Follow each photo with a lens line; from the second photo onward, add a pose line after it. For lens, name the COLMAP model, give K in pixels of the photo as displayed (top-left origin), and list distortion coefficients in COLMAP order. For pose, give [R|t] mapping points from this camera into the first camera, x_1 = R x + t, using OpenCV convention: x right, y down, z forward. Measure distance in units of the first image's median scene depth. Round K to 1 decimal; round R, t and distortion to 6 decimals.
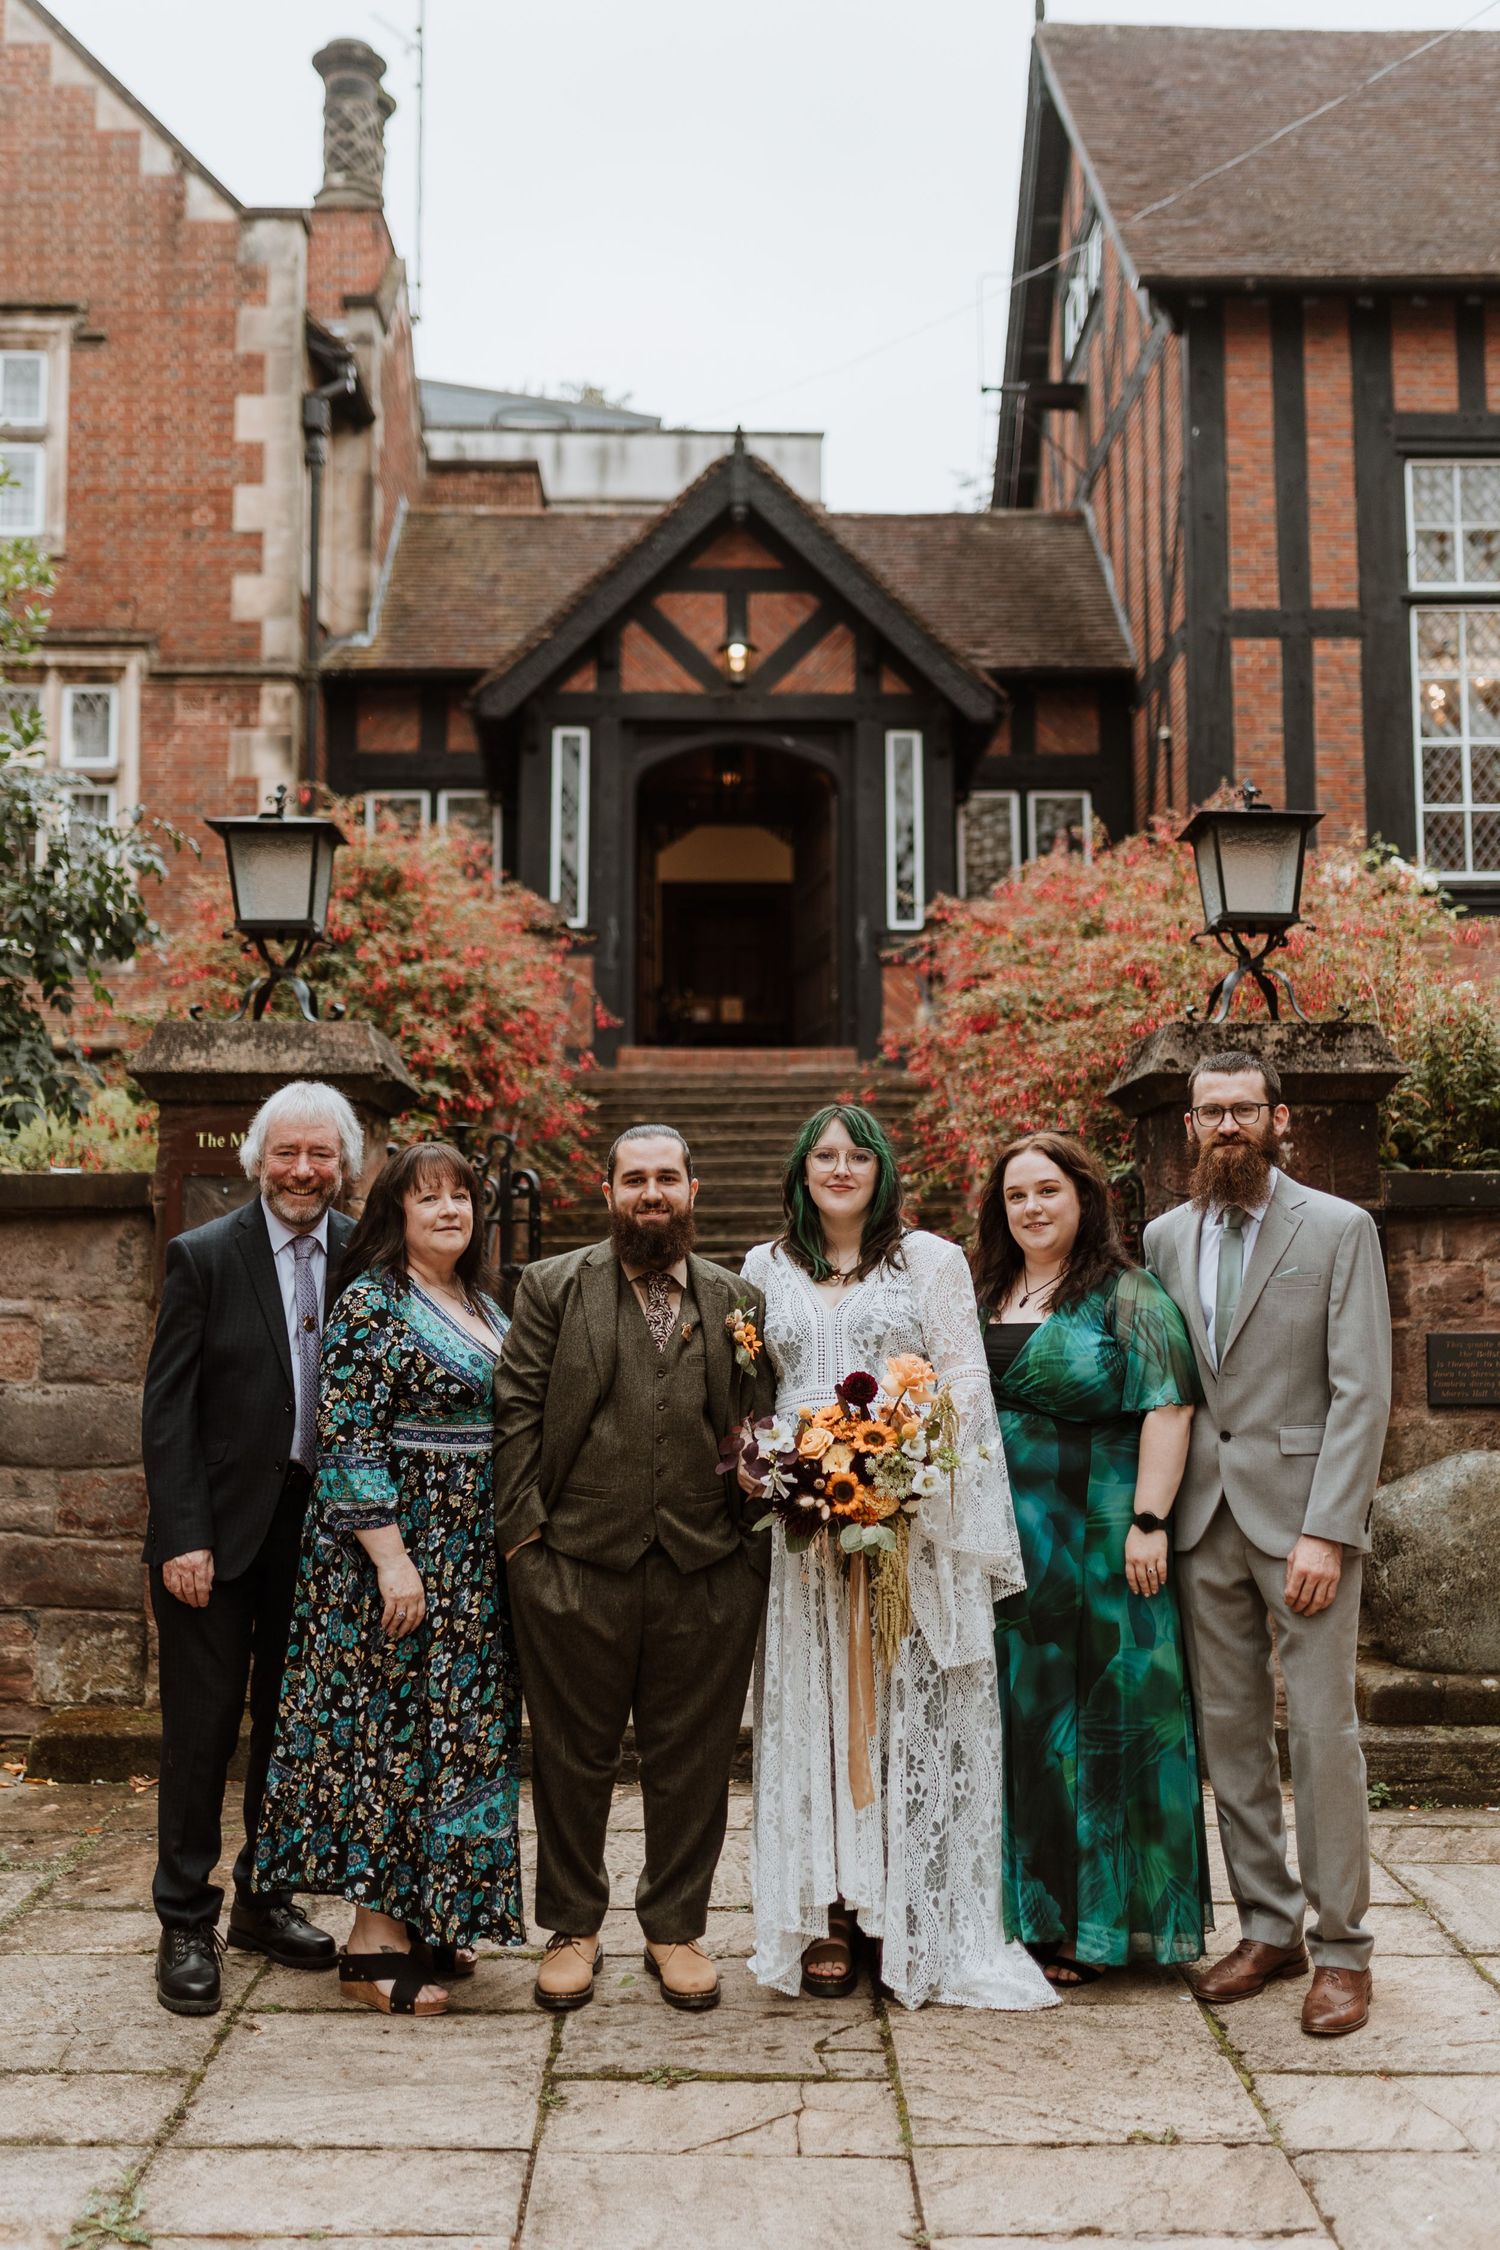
lens RADIAL K [[2241.3, 0, 705.3], [0, 2241.3, 1050.7], [0, 0, 1]] dist [0.004341, 0.005068]
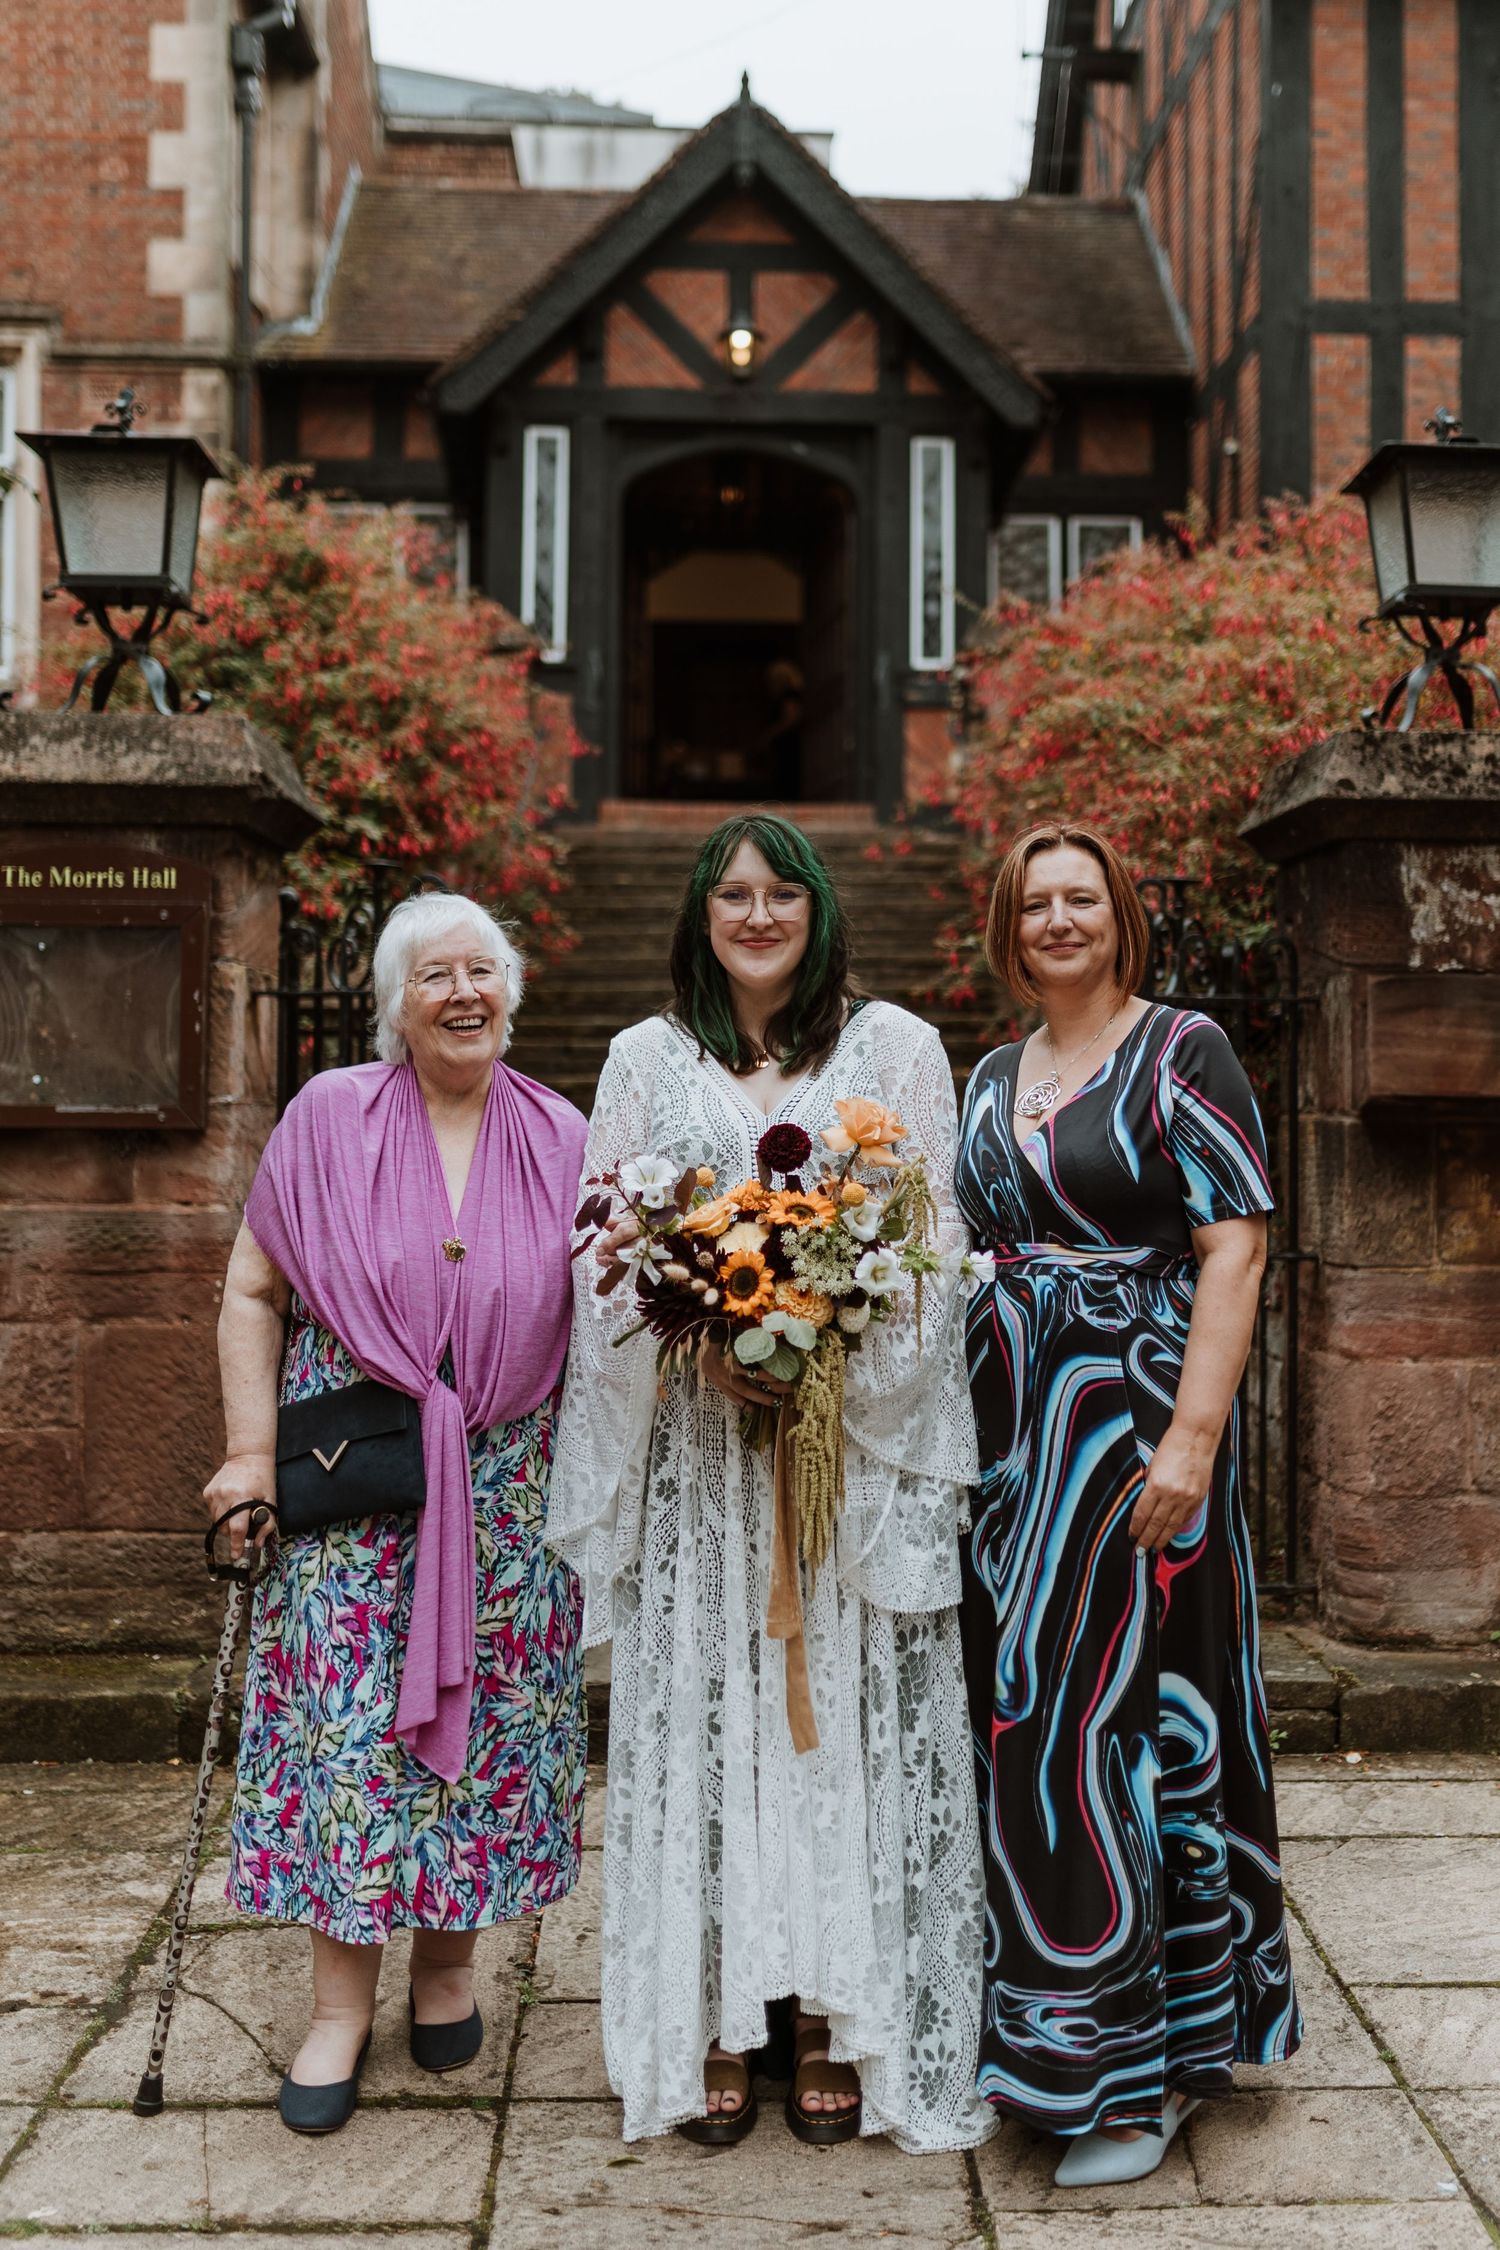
lens RADIAL K [[2286.6, 0, 750.7], [0, 2286.6, 1063.9], [0, 0, 1]] dist [0.008467, 0.004254]
pose [[0.999670, 0.007041, 0.024721, -0.001780], [-0.009500, 0.994860, 0.100814, 0.009163], [-0.023884, -0.101015, 0.994598, 0.100839]]
